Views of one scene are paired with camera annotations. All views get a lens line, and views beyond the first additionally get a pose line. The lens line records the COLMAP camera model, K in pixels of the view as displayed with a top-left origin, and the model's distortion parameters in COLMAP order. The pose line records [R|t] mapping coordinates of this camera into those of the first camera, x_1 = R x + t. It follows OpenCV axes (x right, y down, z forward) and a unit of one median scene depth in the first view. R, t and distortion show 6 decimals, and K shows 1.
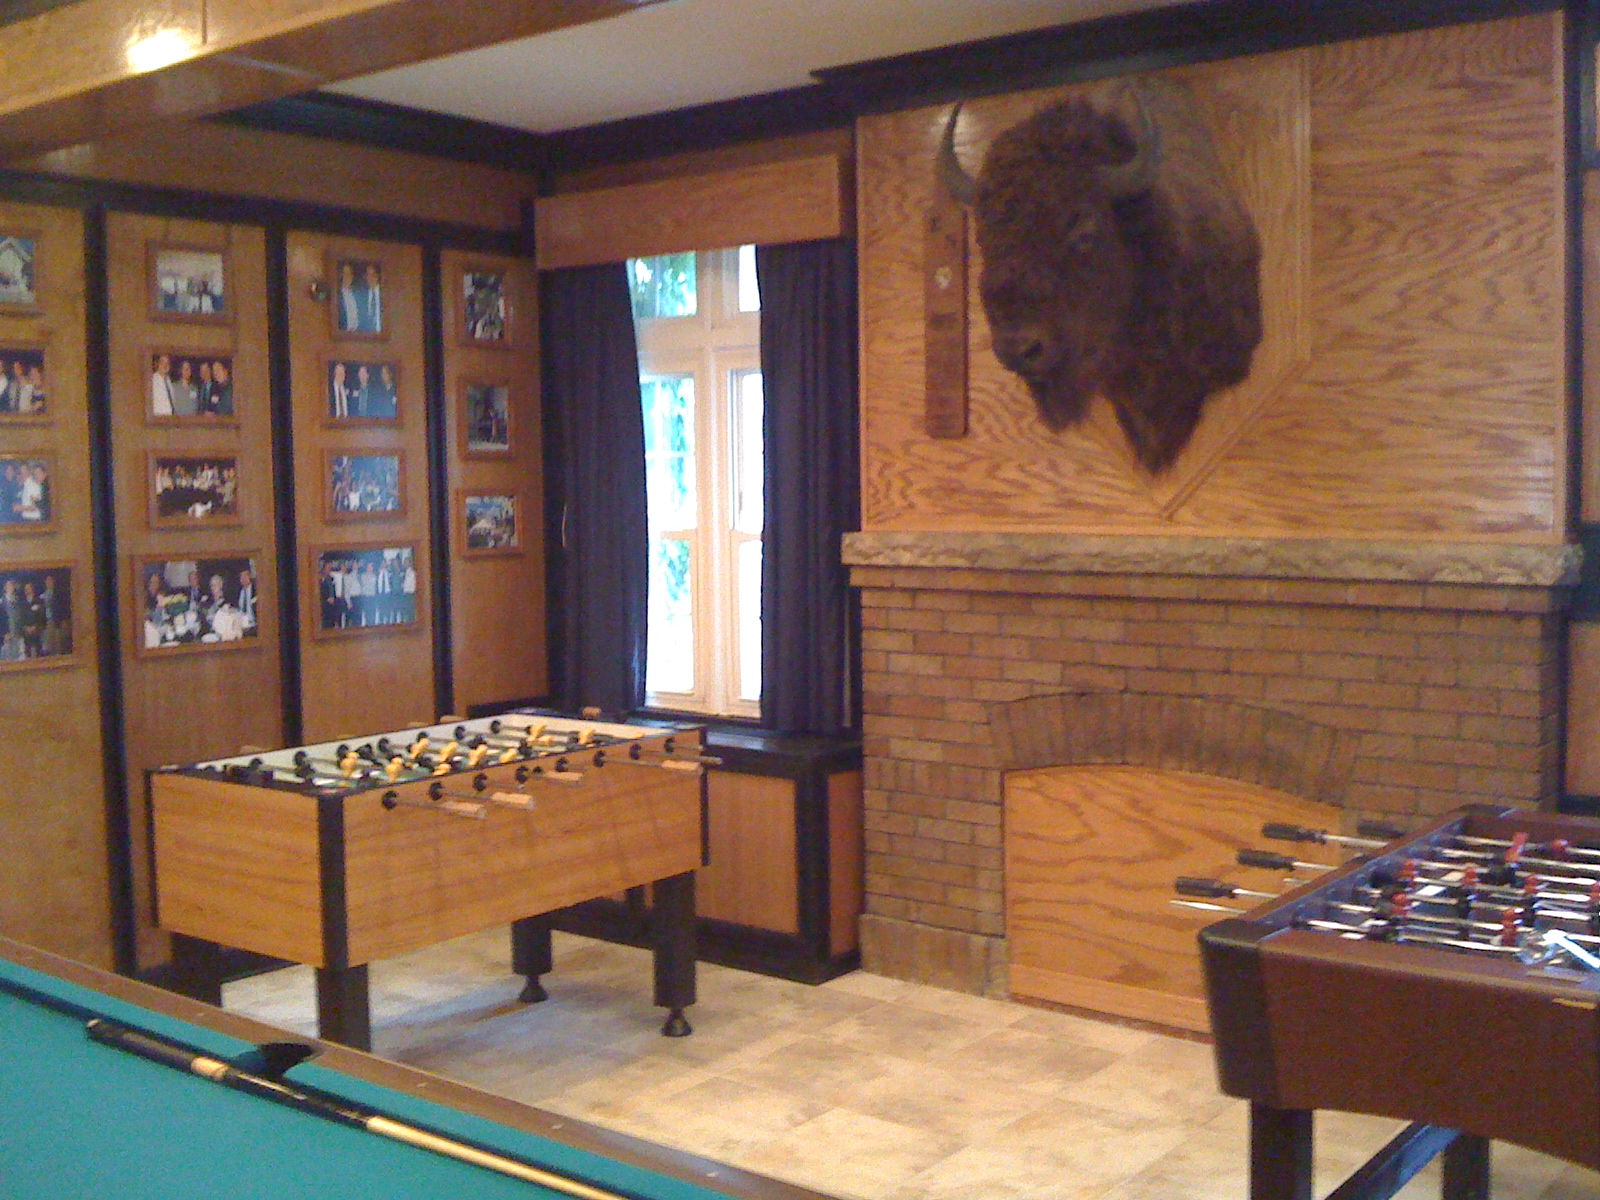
lens RADIAL K [[1698.8, 0, 800.0], [0, 1698.8, 600.0], [0, 0, 1]] dist [0.122015, -0.608859]
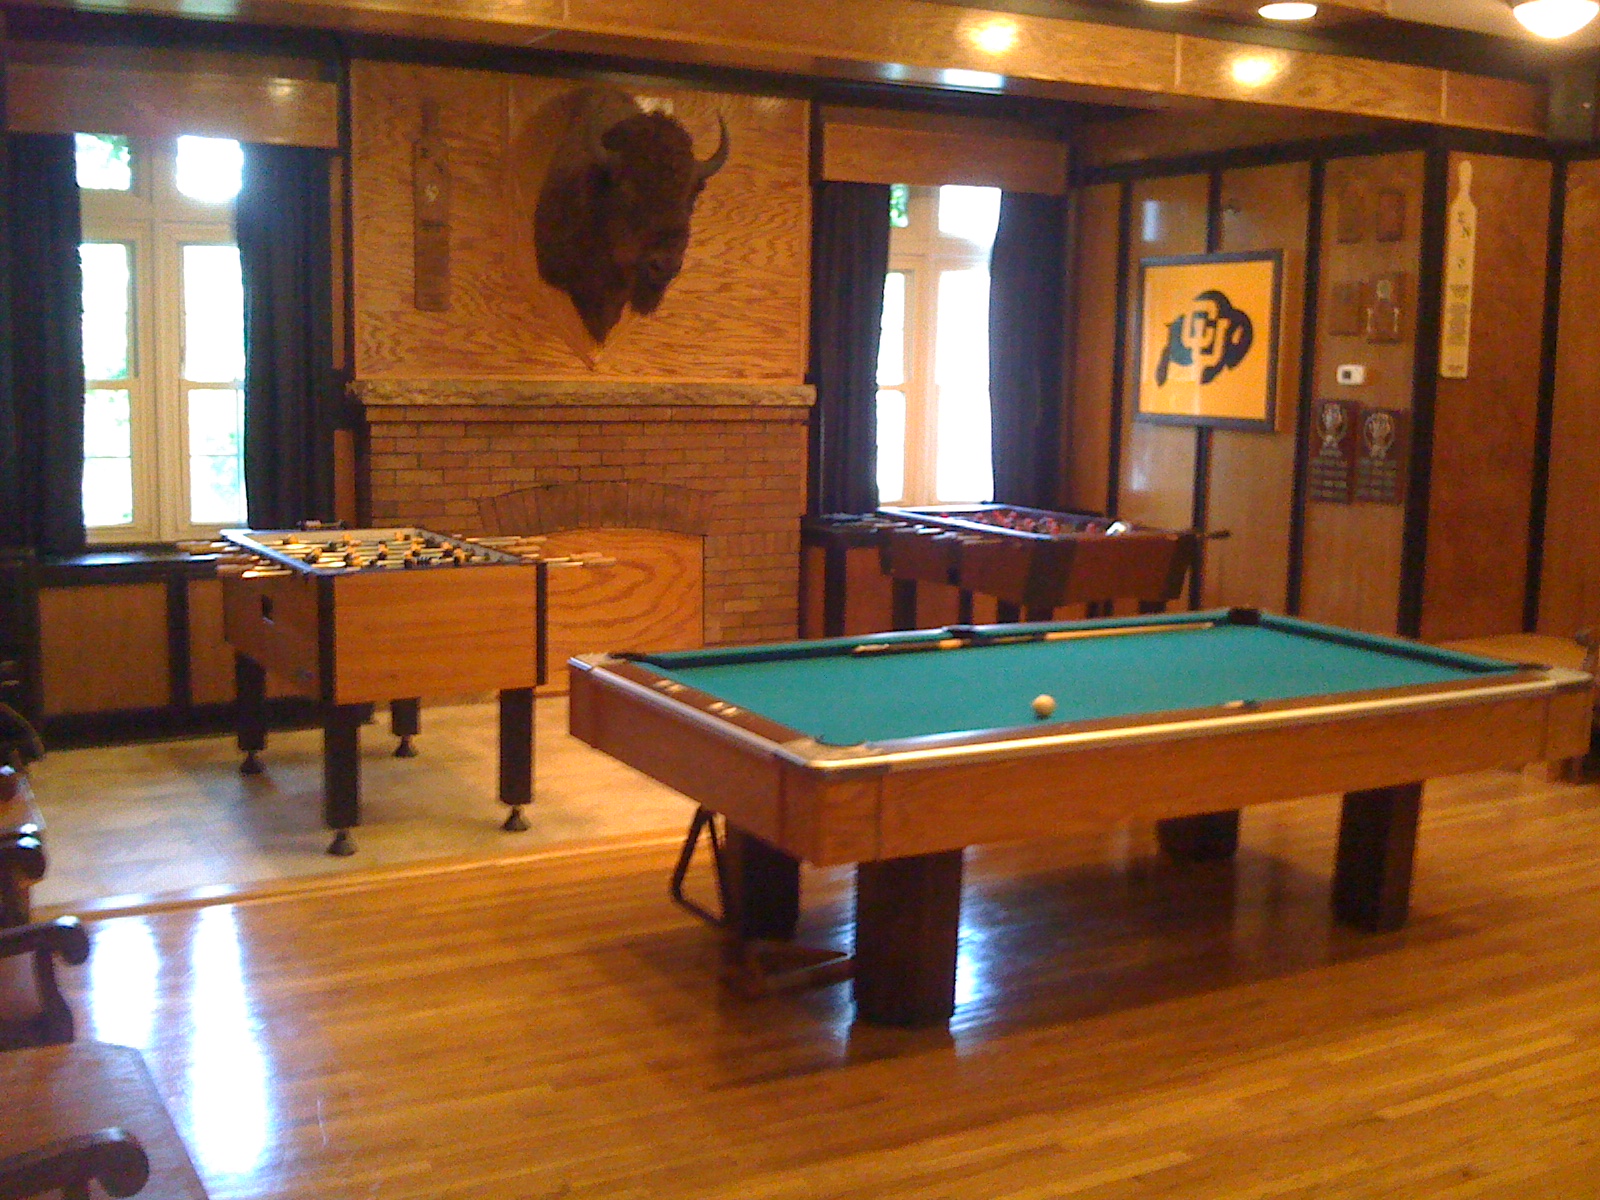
lens RADIAL K [[1698.8, 0, 800.0], [0, 1698.8, 600.0], [0, 0, 1]] dist [0.122015, -0.608859]
pose [[0.416238, -0.118695, 0.901475, -1.148808], [0.044837, 0.992916, 0.110032, -0.001736], [-0.908149, -0.005380, 0.418612, 0.161194]]
